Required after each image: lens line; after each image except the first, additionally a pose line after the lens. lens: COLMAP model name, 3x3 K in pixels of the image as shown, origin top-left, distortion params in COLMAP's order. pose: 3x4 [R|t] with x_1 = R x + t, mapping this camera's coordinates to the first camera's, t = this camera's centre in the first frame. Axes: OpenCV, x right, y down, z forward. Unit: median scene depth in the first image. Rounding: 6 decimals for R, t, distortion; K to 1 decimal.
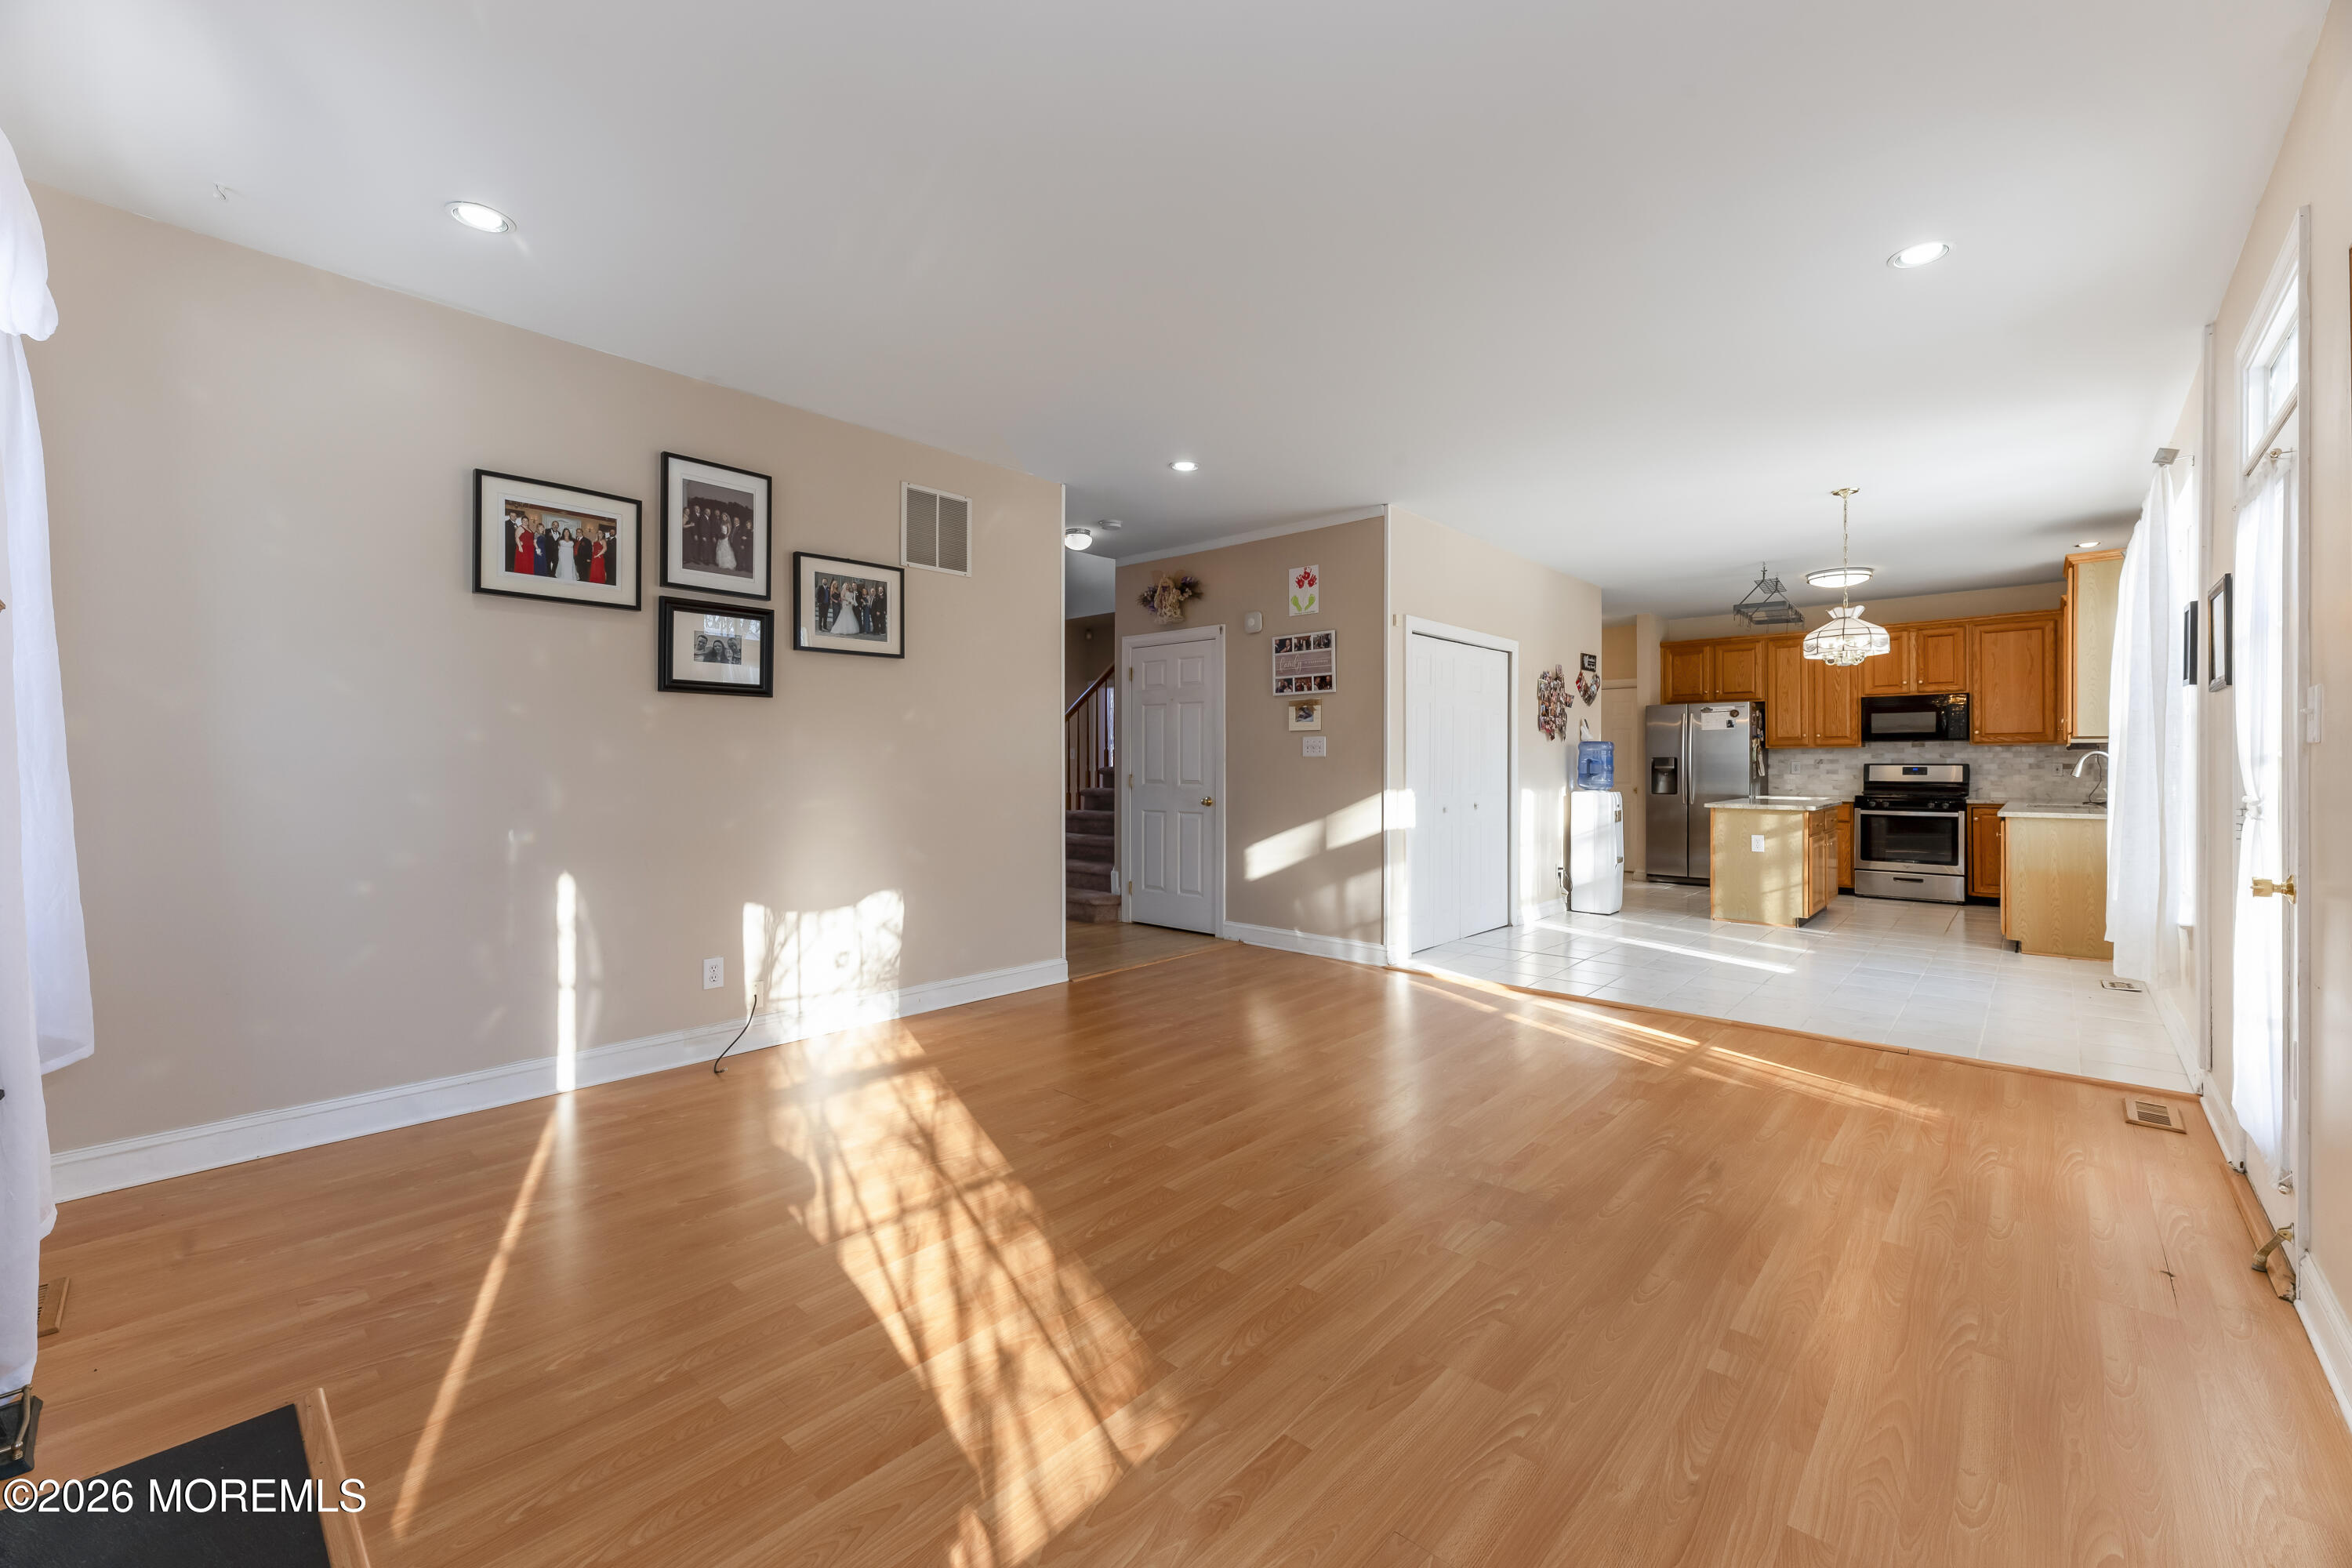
lens RADIAL K [[938.7, 0, 1172.7], [0, 938.7, 760.8], [0, 0, 1]] dist [0.000343, -0.000011]
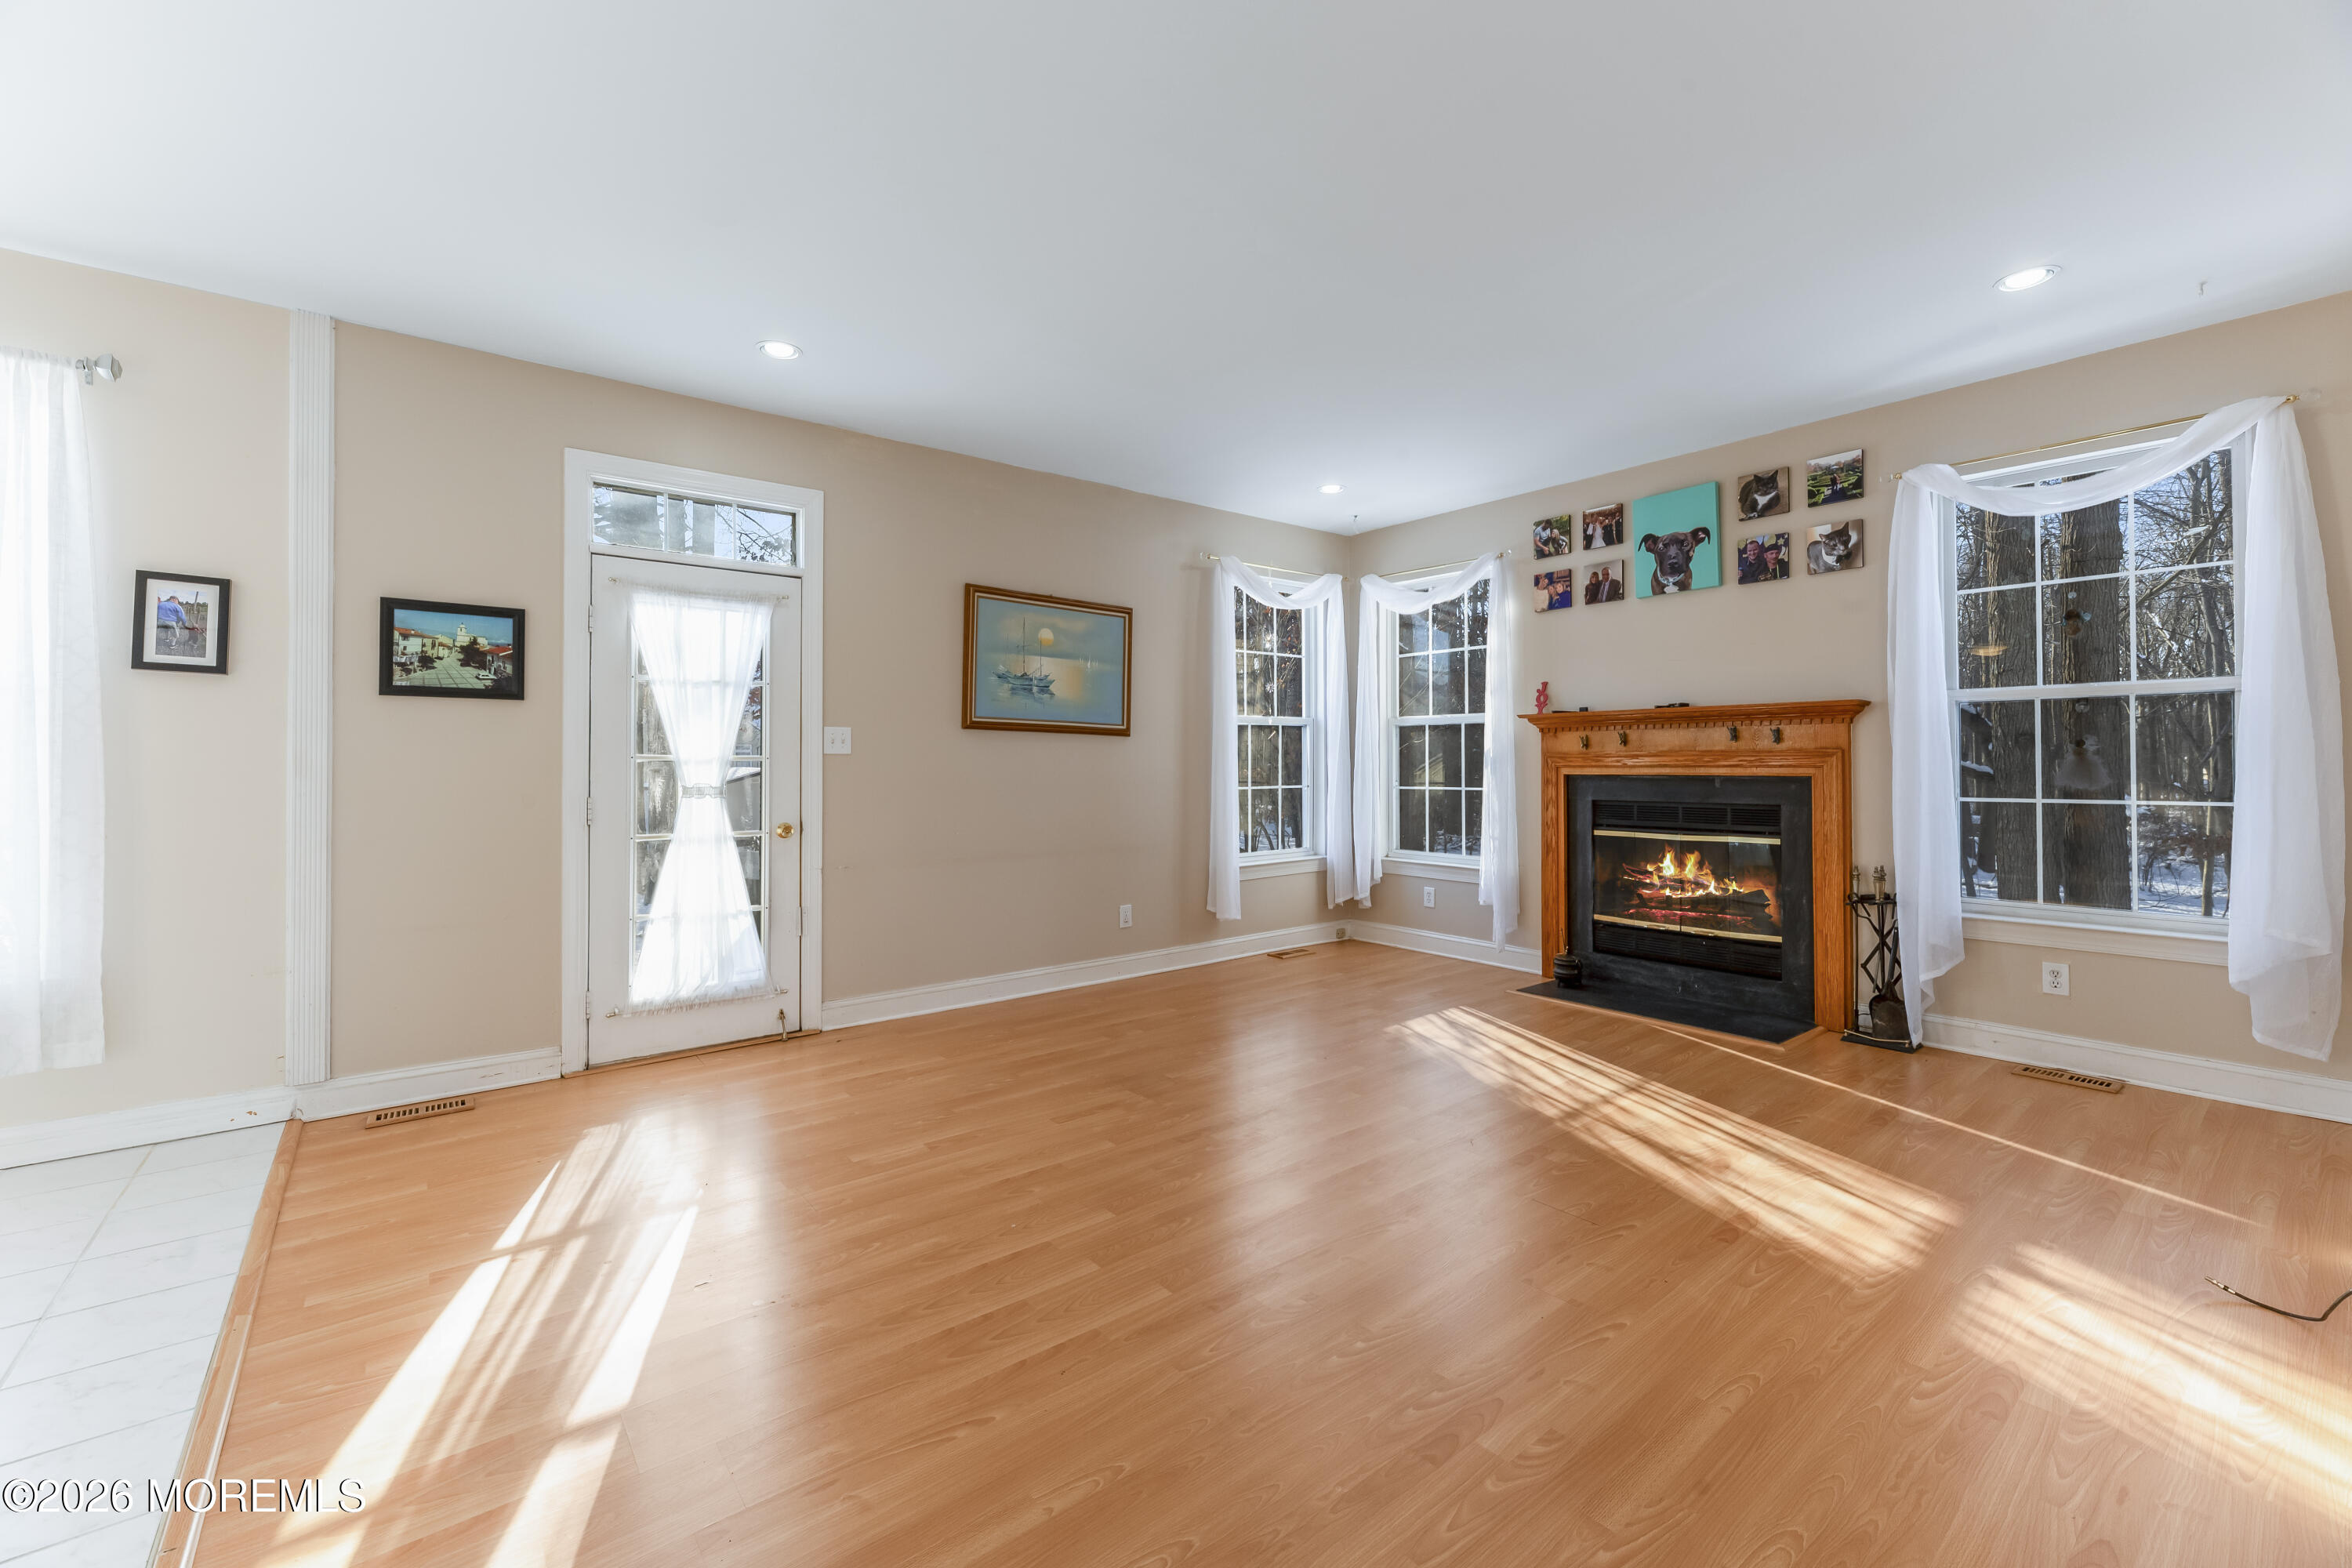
lens RADIAL K [[958.9, 0, 1177.5], [0, 958.9, 755.5], [0, 0, 1]] dist [0.001752, 0.000191]
pose [[-0.988625, 0.002669, 0.150379, 0.033009], [0.000964, 0.999934, -0.011408, 0.002394], [-0.150400, -0.011133, -0.988563, 0.745186]]
